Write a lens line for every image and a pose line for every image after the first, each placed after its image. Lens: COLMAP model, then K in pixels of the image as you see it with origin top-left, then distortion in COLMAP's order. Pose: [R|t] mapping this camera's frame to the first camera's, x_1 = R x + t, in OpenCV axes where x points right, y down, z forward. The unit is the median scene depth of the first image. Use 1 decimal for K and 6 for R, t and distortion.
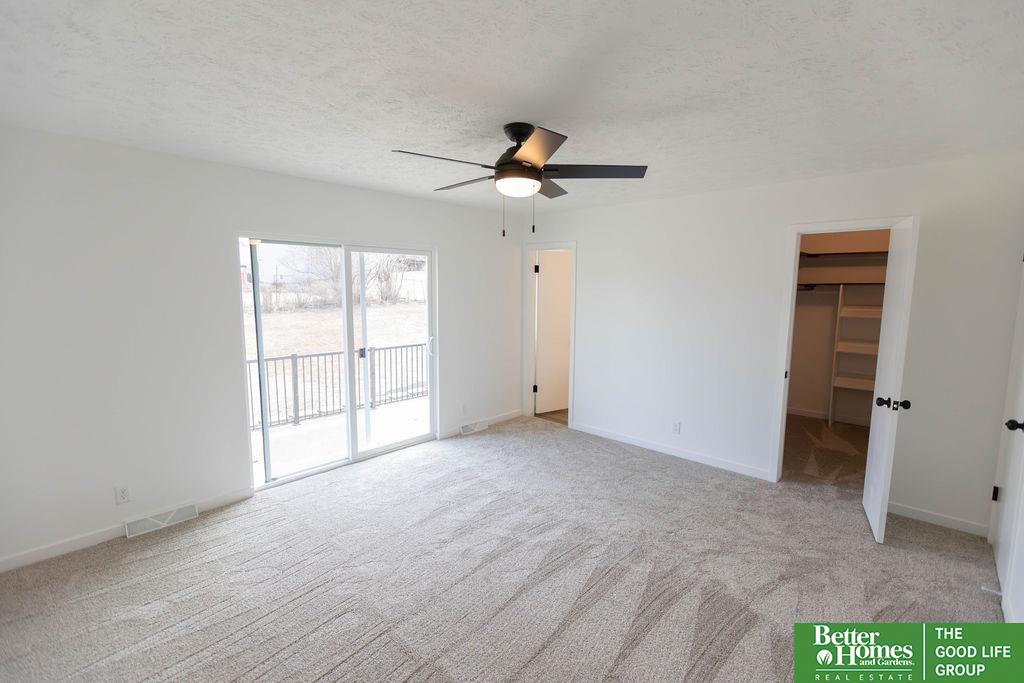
lens RADIAL K [[452.9, 0, 513.1], [0, 452.9, 339.1], [0, 0, 1]] dist [0.000971, -0.000131]
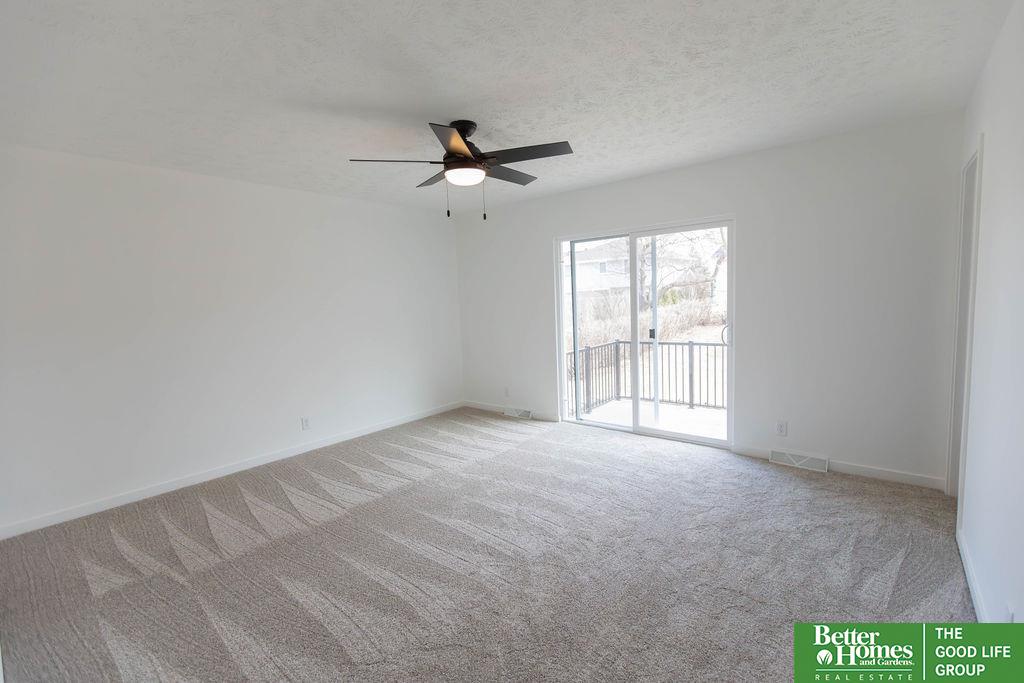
lens RADIAL K [[452.9, 0, 513.0], [0, 452.9, 336.9], [0, 0, 1]] dist [0.000971, -0.000131]
pose [[0.066361, 0.082877, -0.994348, 0.688760], [-0.074972, 0.994142, 0.077857, -0.019020], [0.994975, 0.069382, 0.072186, 0.617726]]
